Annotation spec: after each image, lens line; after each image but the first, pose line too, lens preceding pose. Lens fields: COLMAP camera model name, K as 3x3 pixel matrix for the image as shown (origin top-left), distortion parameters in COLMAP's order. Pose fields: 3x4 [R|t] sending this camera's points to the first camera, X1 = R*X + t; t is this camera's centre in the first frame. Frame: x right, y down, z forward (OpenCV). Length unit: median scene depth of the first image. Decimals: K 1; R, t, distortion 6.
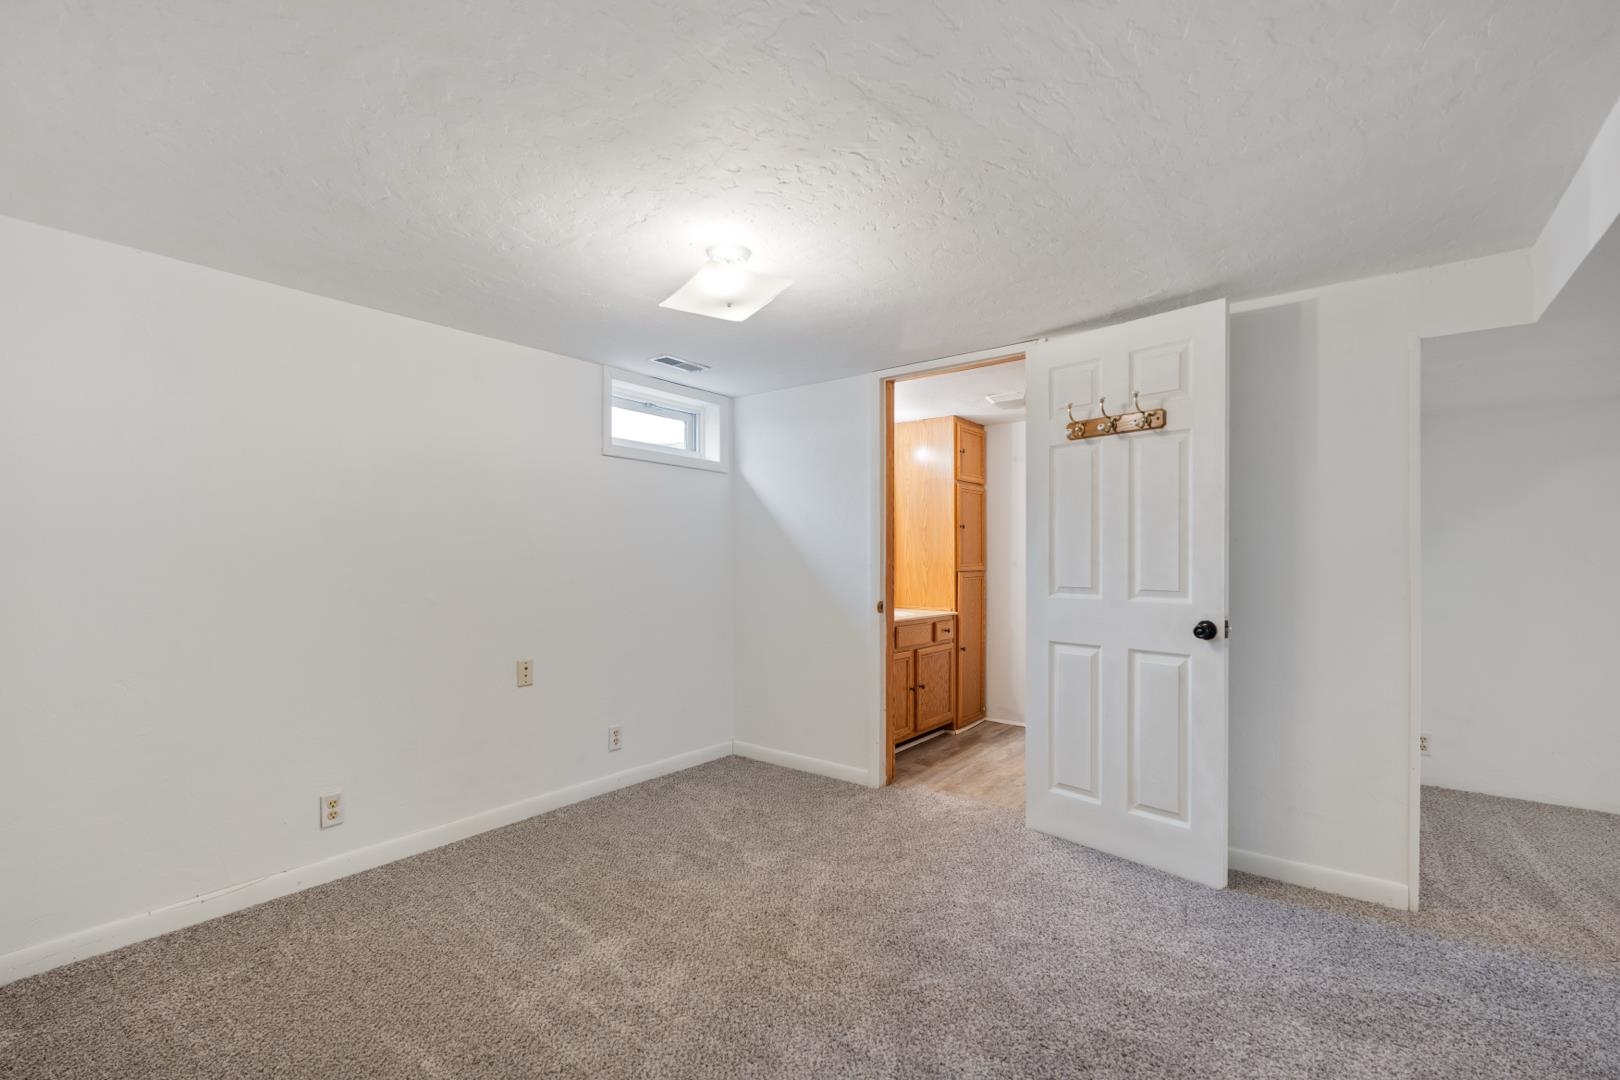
lens RADIAL K [[712.8, 0, 807.4], [0, 712.8, 551.5], [0, 0, 1]] dist [0.003163, 0.000226]
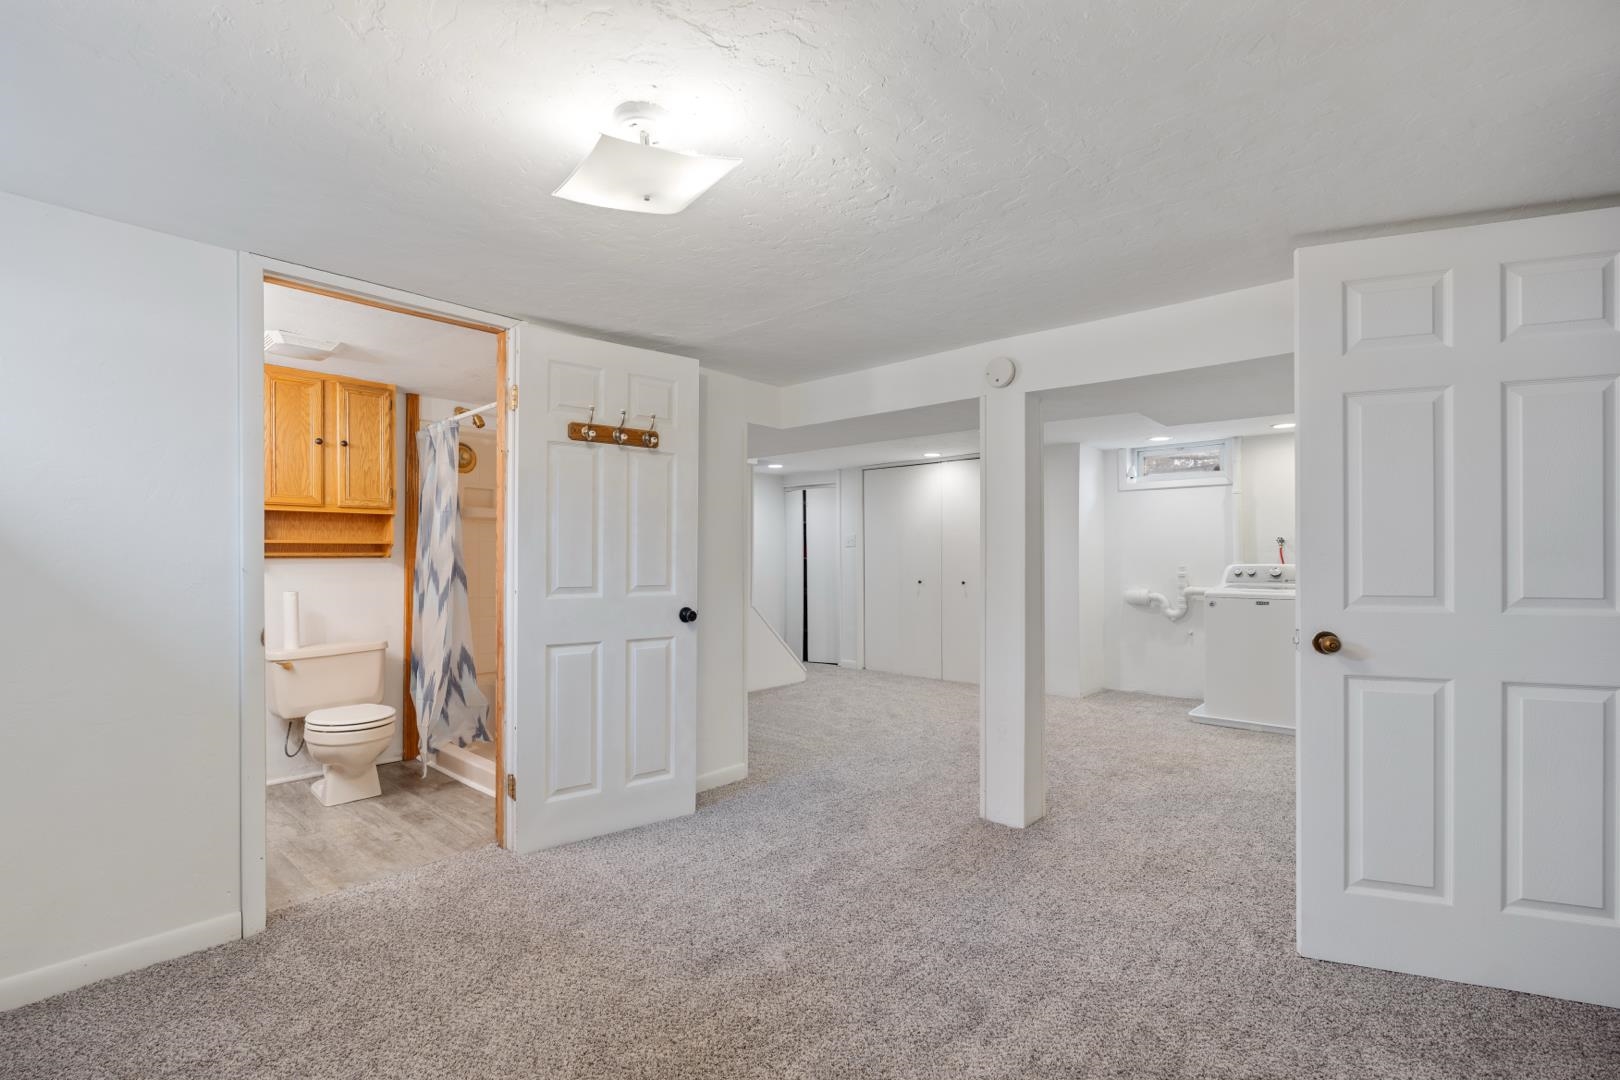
lens RADIAL K [[712.8, 0, 810.5], [0, 712.8, 550.9], [0, 0, 1]] dist [0.003163, 0.000226]
pose [[0.076719, 0.008484, 0.997017, -0.643186], [-0.008579, 0.999932, -0.007849, 0.004196], [-0.997016, -0.007952, 0.076787, 0.634397]]
